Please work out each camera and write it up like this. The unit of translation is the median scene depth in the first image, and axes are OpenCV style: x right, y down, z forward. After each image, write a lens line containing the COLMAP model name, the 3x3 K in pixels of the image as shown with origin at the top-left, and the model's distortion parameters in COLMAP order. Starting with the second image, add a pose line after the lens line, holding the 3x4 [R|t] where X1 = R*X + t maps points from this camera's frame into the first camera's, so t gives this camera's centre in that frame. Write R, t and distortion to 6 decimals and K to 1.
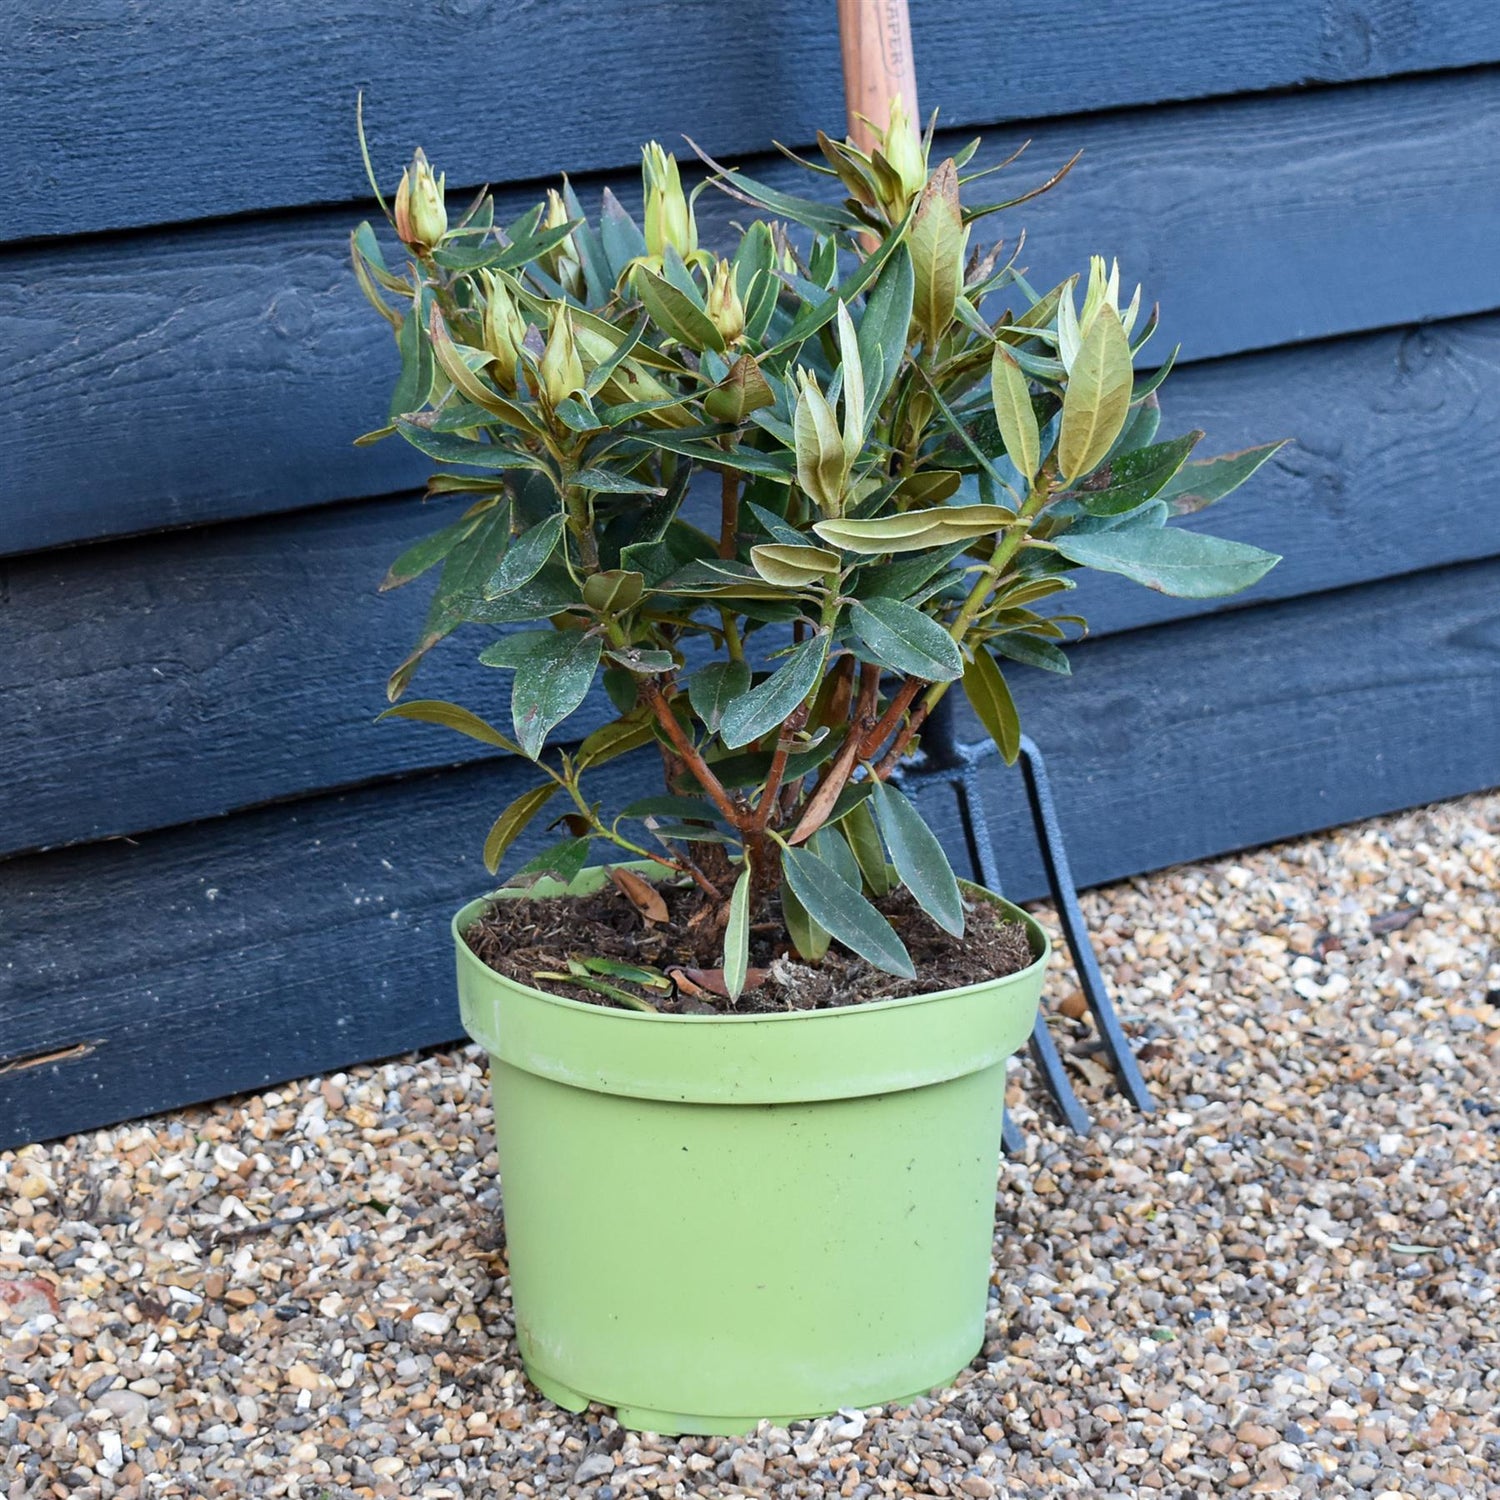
lens RADIAL K [[4682.1, 0, 679.7], [0, 4682.1, 784.6], [0, 0, 1]] dist [0.012702, 0.333816]
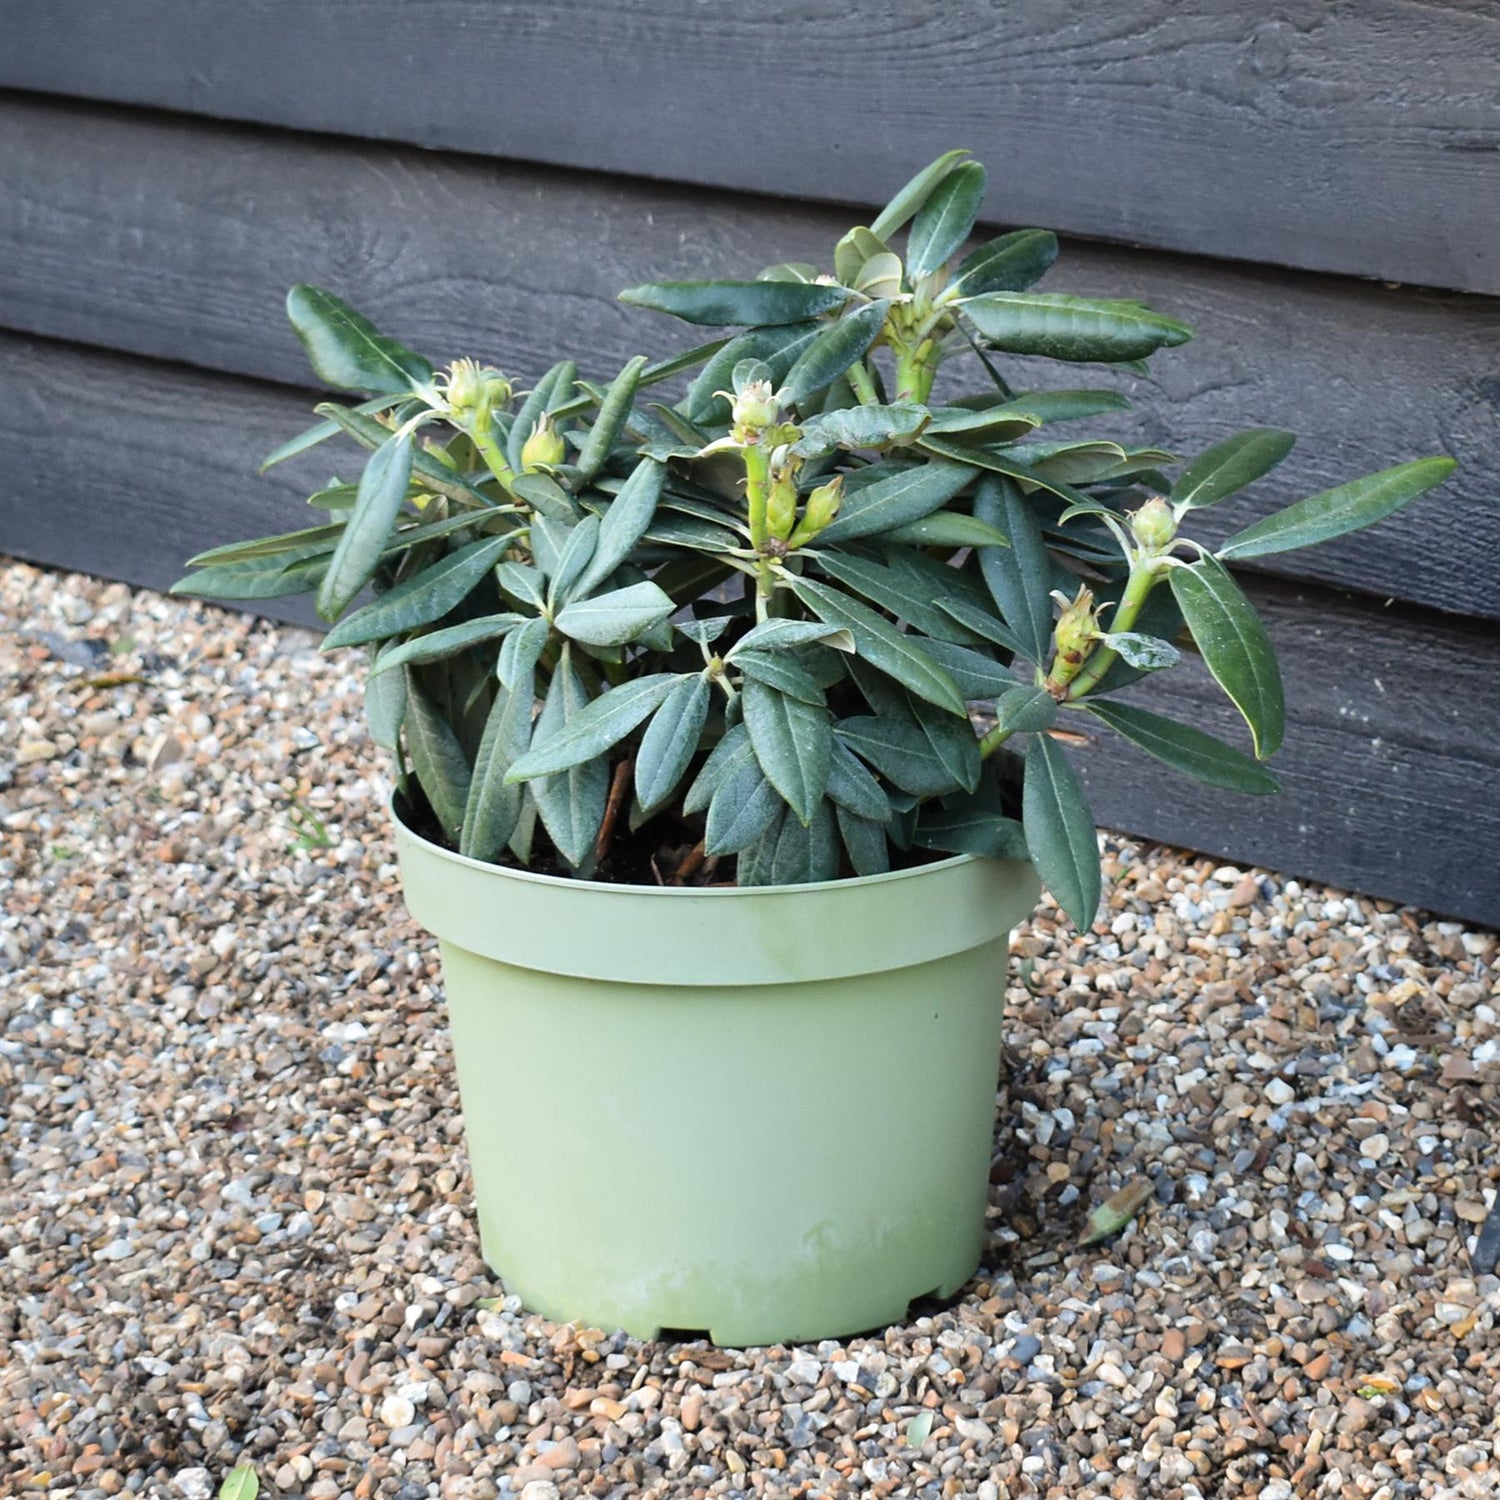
lens RADIAL K [[4943.9, 0, 674.5], [0, 4943.9, 692.1], [0, 0, 1]] dist [0.005597, -0.455563]
pose [[0.118780, 0.314034, -0.941952, 0.817284], [-0.182687, 0.939385, 0.290141, -0.232881], [0.975970, 0.137620, 0.168950, 0.721869]]
